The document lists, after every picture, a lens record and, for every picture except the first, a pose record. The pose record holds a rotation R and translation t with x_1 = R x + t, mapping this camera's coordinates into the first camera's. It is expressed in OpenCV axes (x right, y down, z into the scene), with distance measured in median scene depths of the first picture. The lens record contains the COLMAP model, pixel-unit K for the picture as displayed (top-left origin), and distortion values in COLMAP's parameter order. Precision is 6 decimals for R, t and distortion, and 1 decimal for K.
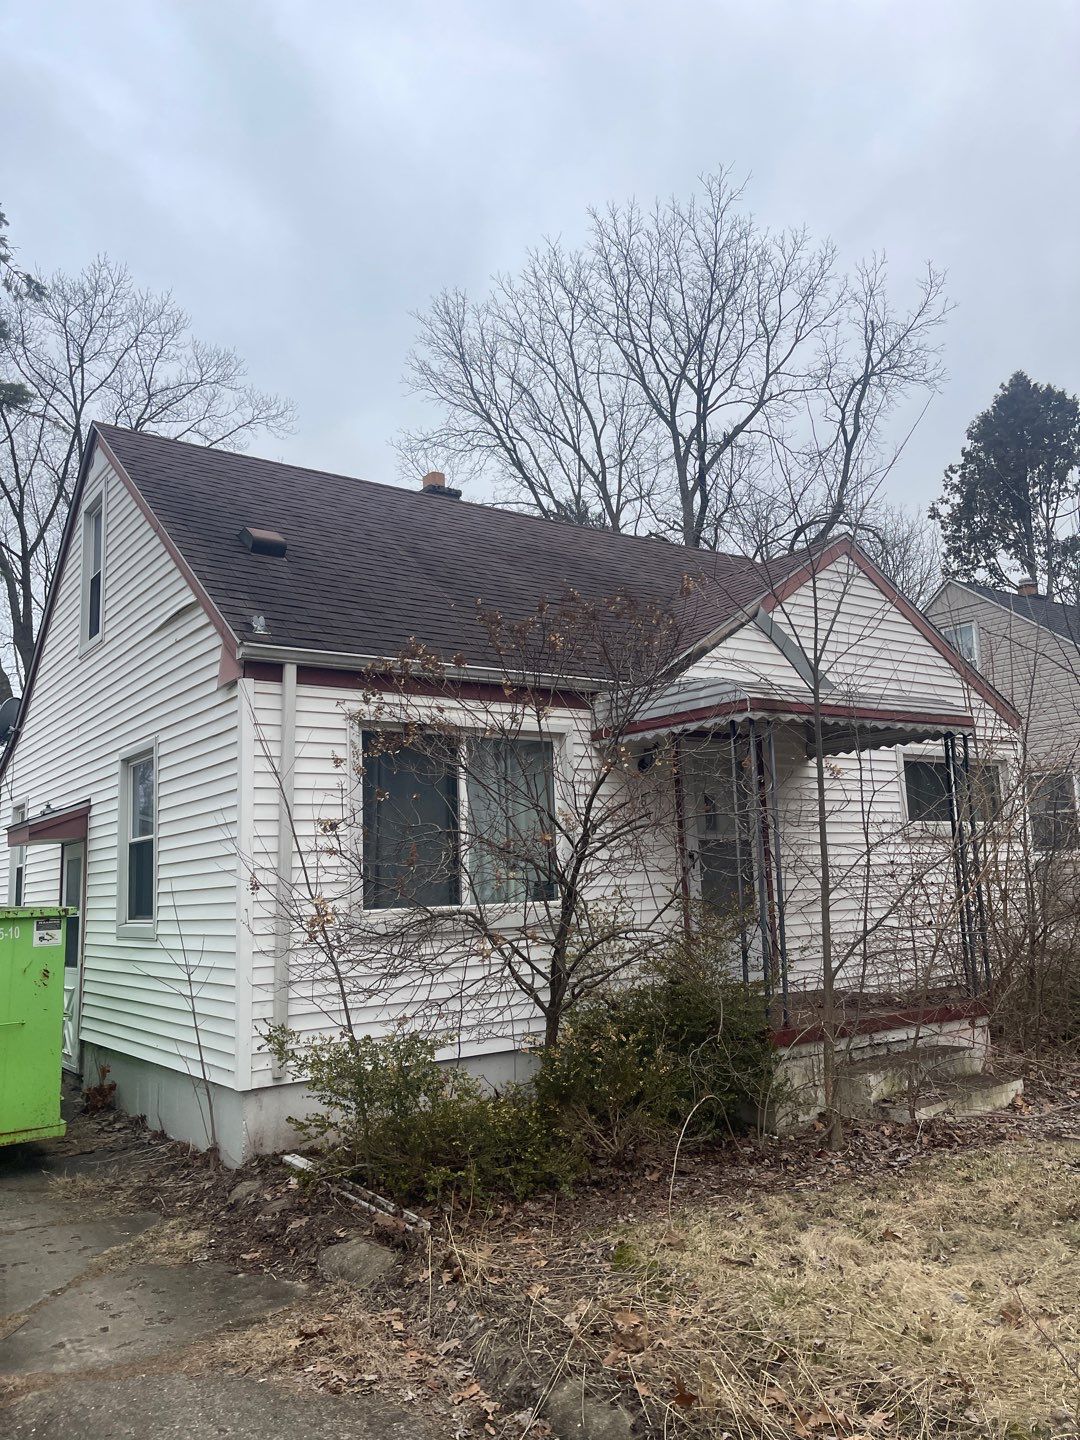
lens RADIAL K [[1079.4, 0, 540.0], [0, 1079.4, 720.0], [0, 0, 1]] dist [0.065305, -0.082343]
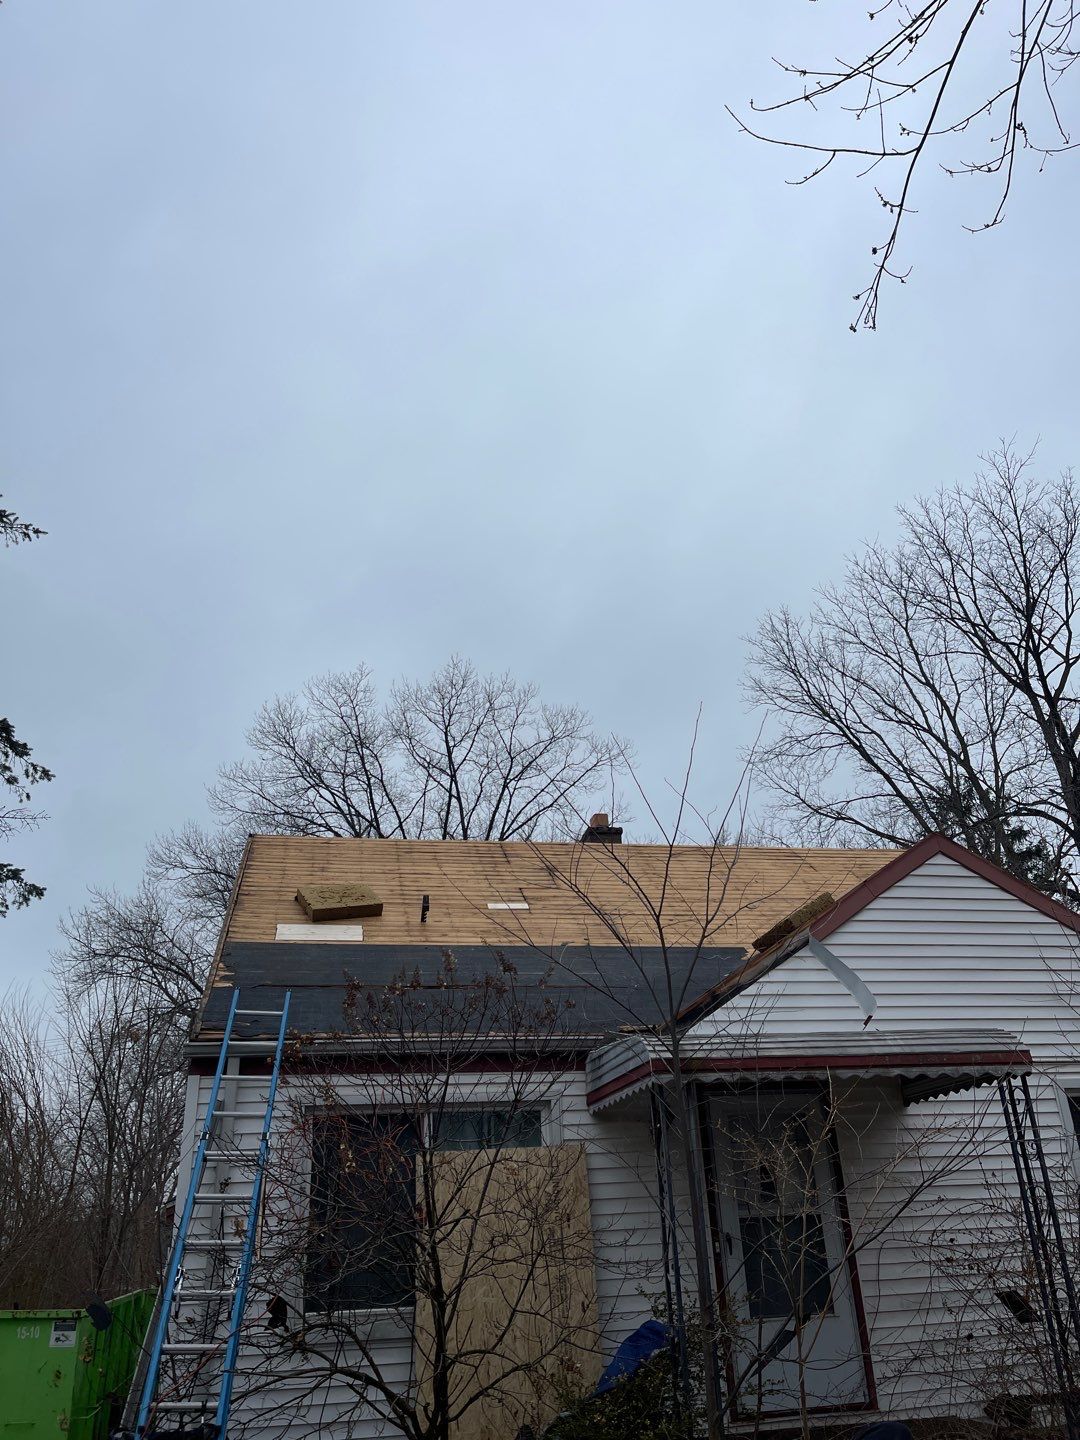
lens RADIAL K [[1079.4, 0, 540.0], [0, 1079.4, 720.0], [0, 0, 1]] dist [0.065305, -0.082343]
pose [[0.904937, -0.186246, -0.382624, 0.342945], [0.072680, 0.953571, -0.292266, -0.021302], [0.419292, 0.236673, 0.876458, 0.062780]]
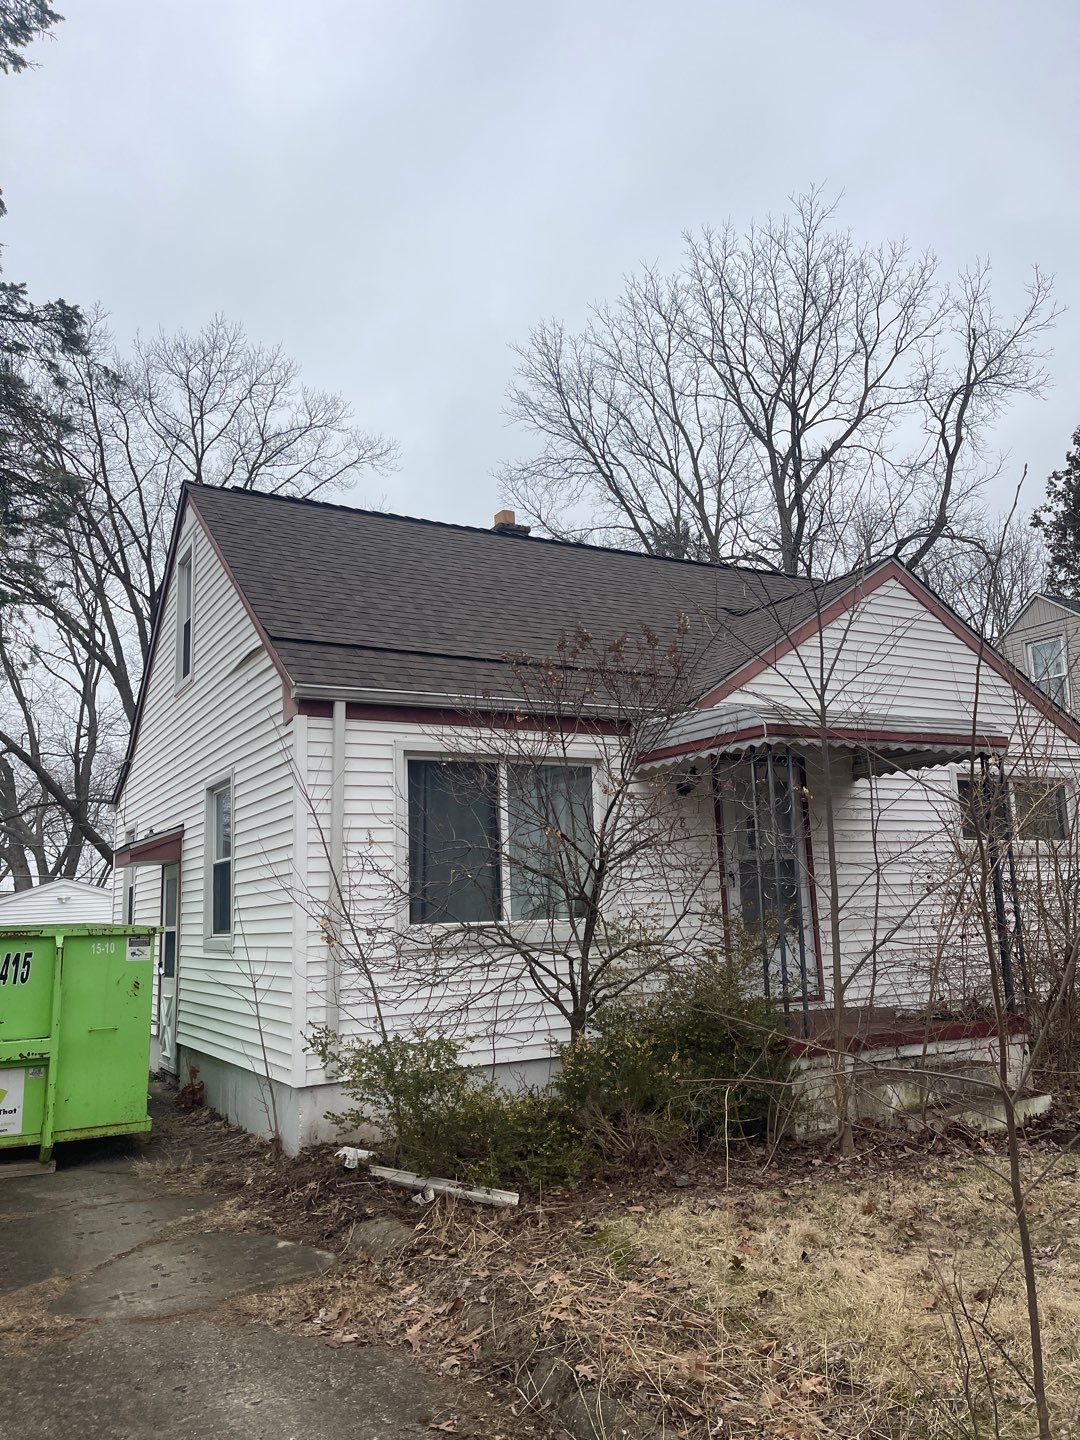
lens RADIAL K [[1079.4, 0, 540.0], [0, 1079.4, 720.0], [0, 0, 1]] dist [0.065305, -0.082343]
pose [[0.993827, -0.018088, -0.109457, 0.060639], [0.016088, 0.999688, -0.019131, -0.005227], [0.109769, 0.017251, 0.993807, -0.048487]]
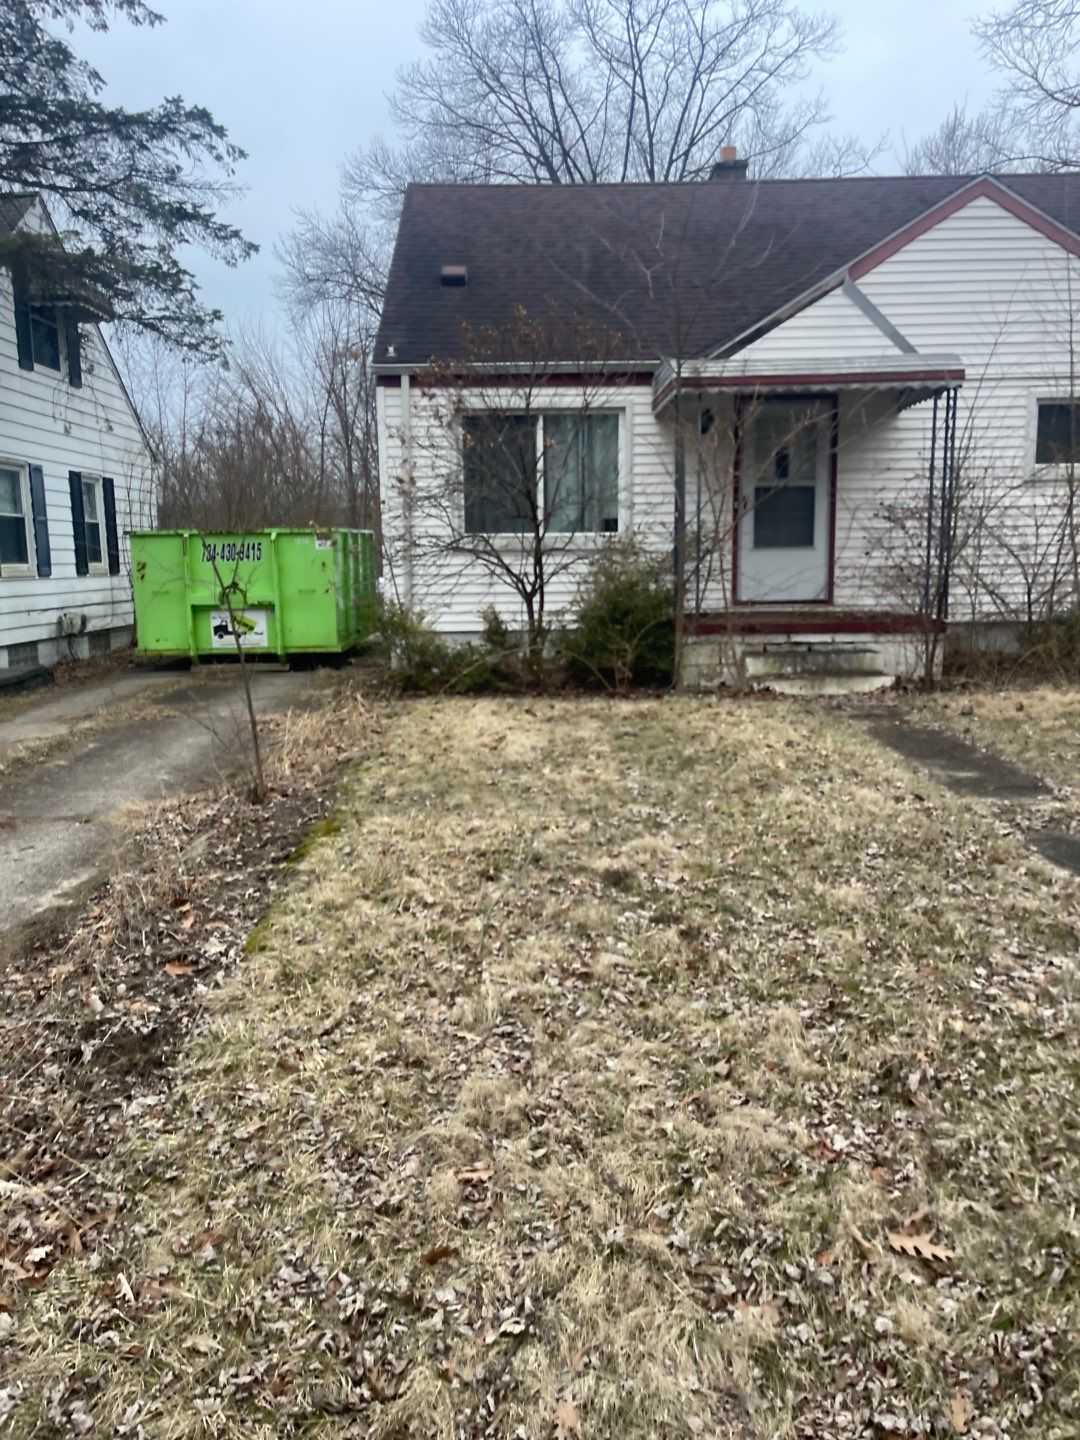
lens RADIAL K [[1079.4, 0, 540.0], [0, 1079.4, 720.0], [0, 0, 1]] dist [0.065305, -0.082343]
pose [[0.809449, 0.117509, -0.575312, 0.587046], [0.069026, 0.953936, 0.291962, -0.013346], [0.583119, -0.276040, 0.764051, -0.152158]]
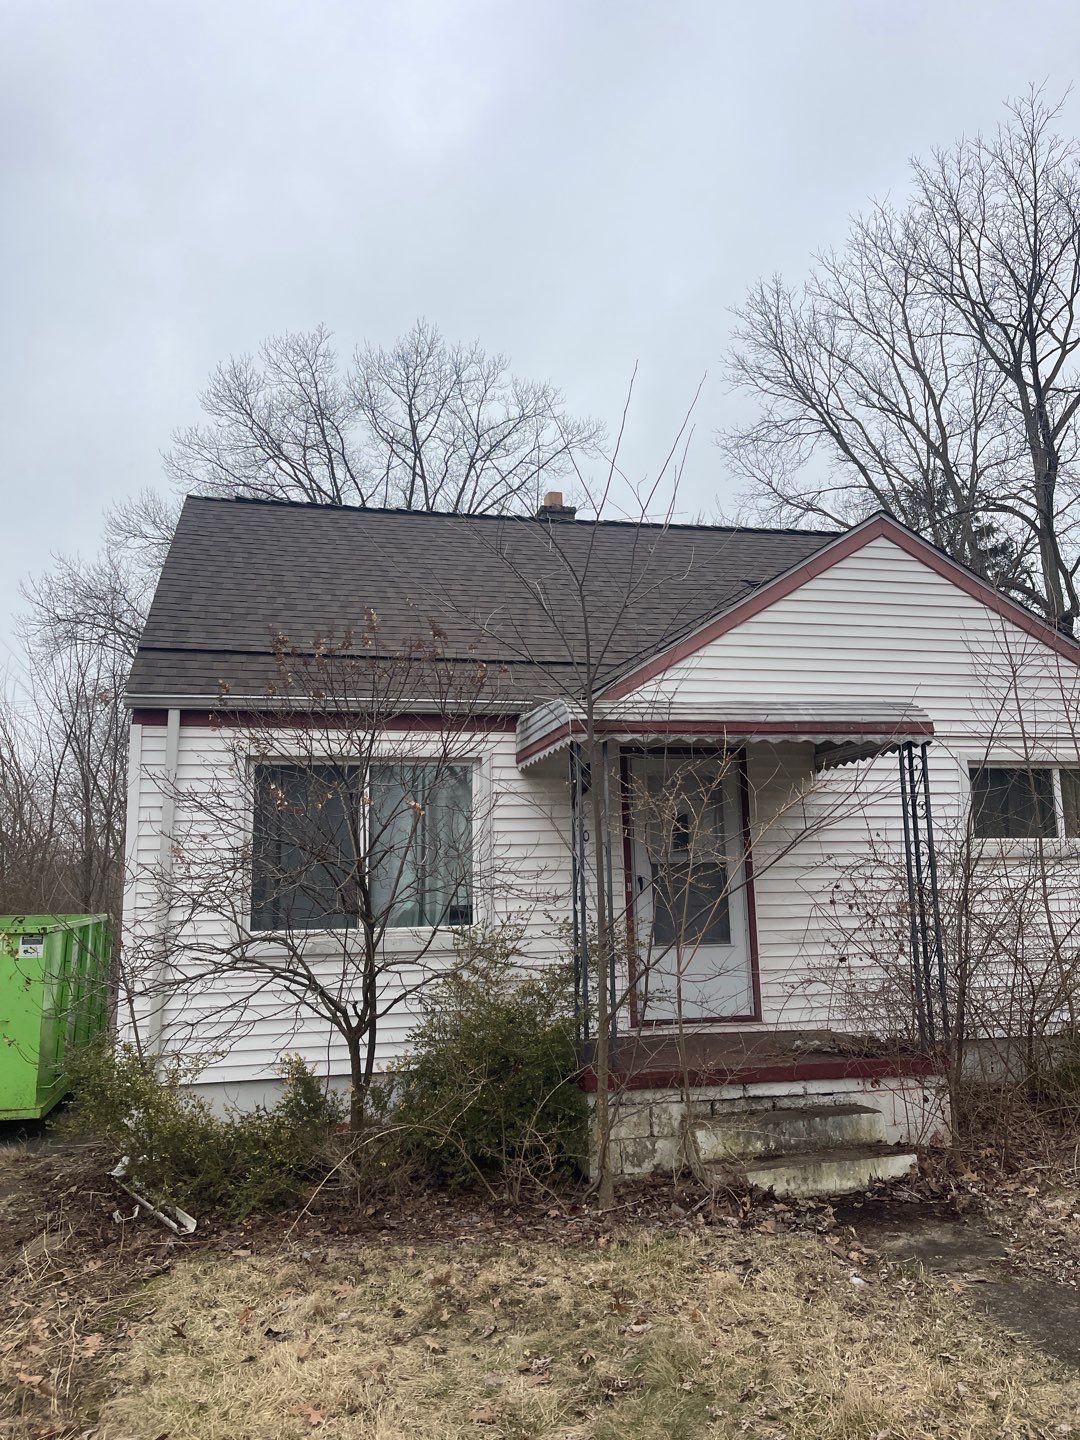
lens RADIAL K [[1079.4, 0, 540.0], [0, 1079.4, 720.0], [0, 0, 1]] dist [0.065305, -0.082343]
pose [[0.918099, -0.045231, -0.393762, 0.363688], [0.045536, 0.998926, -0.008573, -0.009049], [0.393727, -0.010060, 0.919173, 0.078785]]
